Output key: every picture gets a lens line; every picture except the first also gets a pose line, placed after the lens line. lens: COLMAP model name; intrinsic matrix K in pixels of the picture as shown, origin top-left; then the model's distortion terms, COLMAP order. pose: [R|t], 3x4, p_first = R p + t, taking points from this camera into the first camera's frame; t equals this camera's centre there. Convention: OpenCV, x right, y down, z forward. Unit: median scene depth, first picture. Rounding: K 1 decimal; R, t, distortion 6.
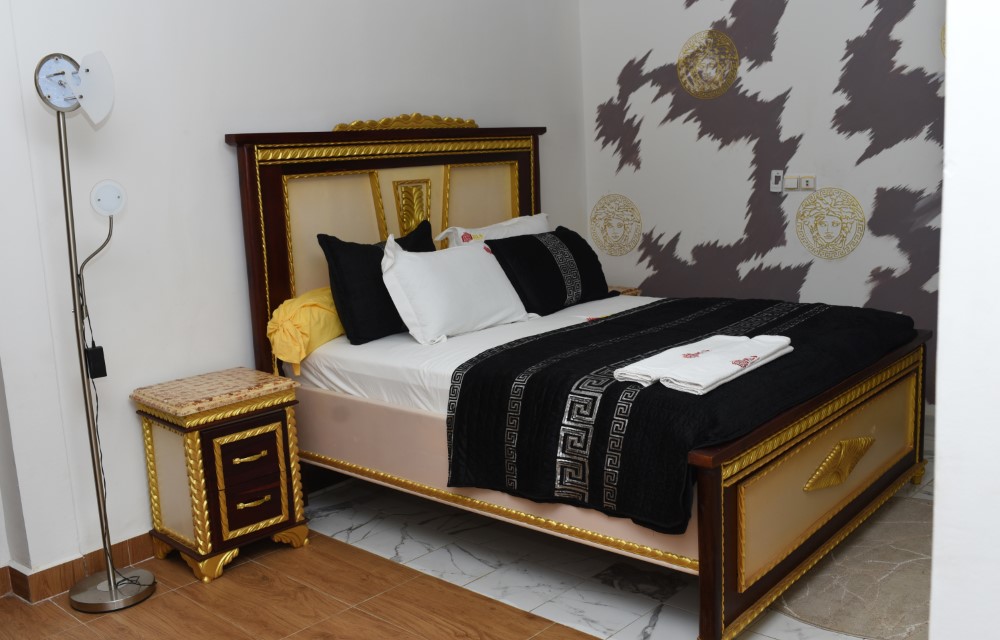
lens RADIAL K [[968.6, 0, 500.0], [0, 968.6, 320.0], [0, 0, 1]] dist [-0.112202, 0.132856]
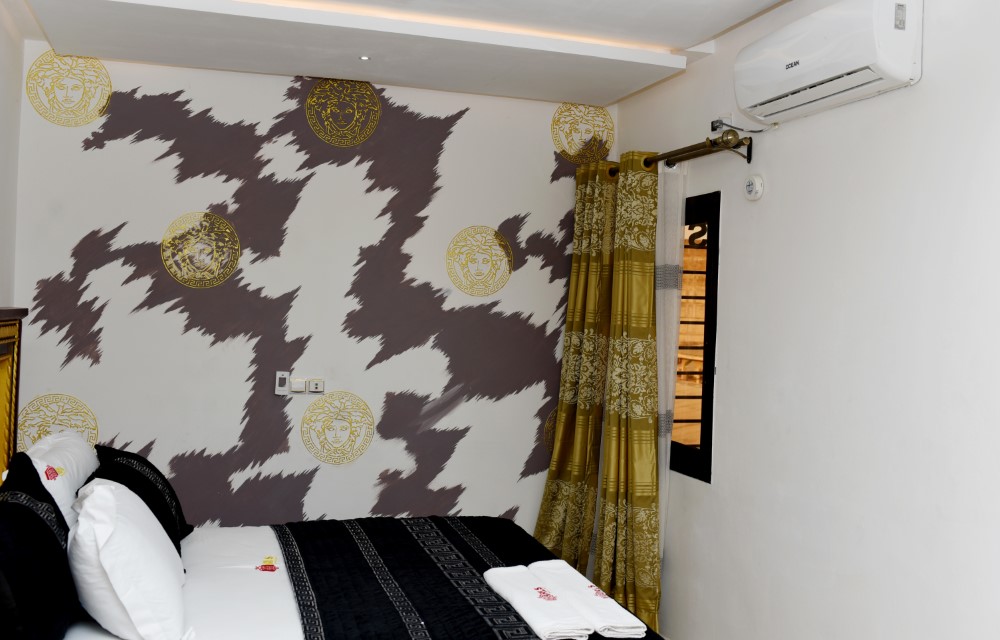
lens RADIAL K [[968.6, 0, 500.0], [0, 968.6, 320.0], [0, 0, 1]] dist [-0.112202, 0.132856]
pose [[0.530640, 0.060086, 0.845465, -0.418479], [0.086171, 0.988492, -0.124334, -0.075365], [-0.843206, 0.138831, 0.519355, 0.346249]]
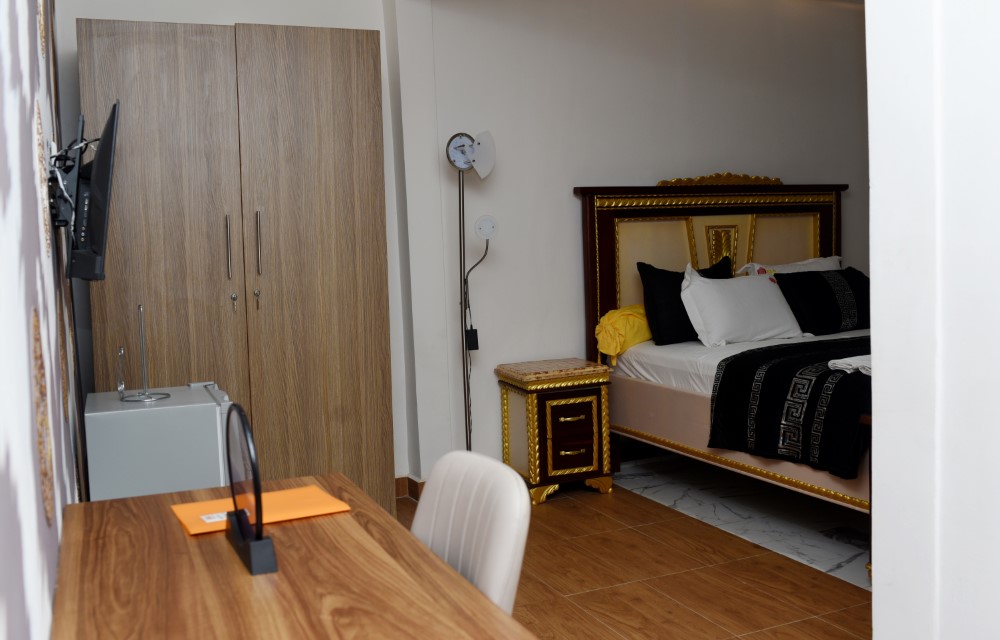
lens RADIAL K [[968.6, 0, 500.0], [0, 968.6, 320.0], [0, 0, 1]] dist [-0.112202, 0.132856]
pose [[0.915744, 0.045492, -0.399178, 0.166218], [-0.072455, 0.995978, -0.052711, 0.071445], [0.395174, 0.077193, 0.915357, -0.277991]]
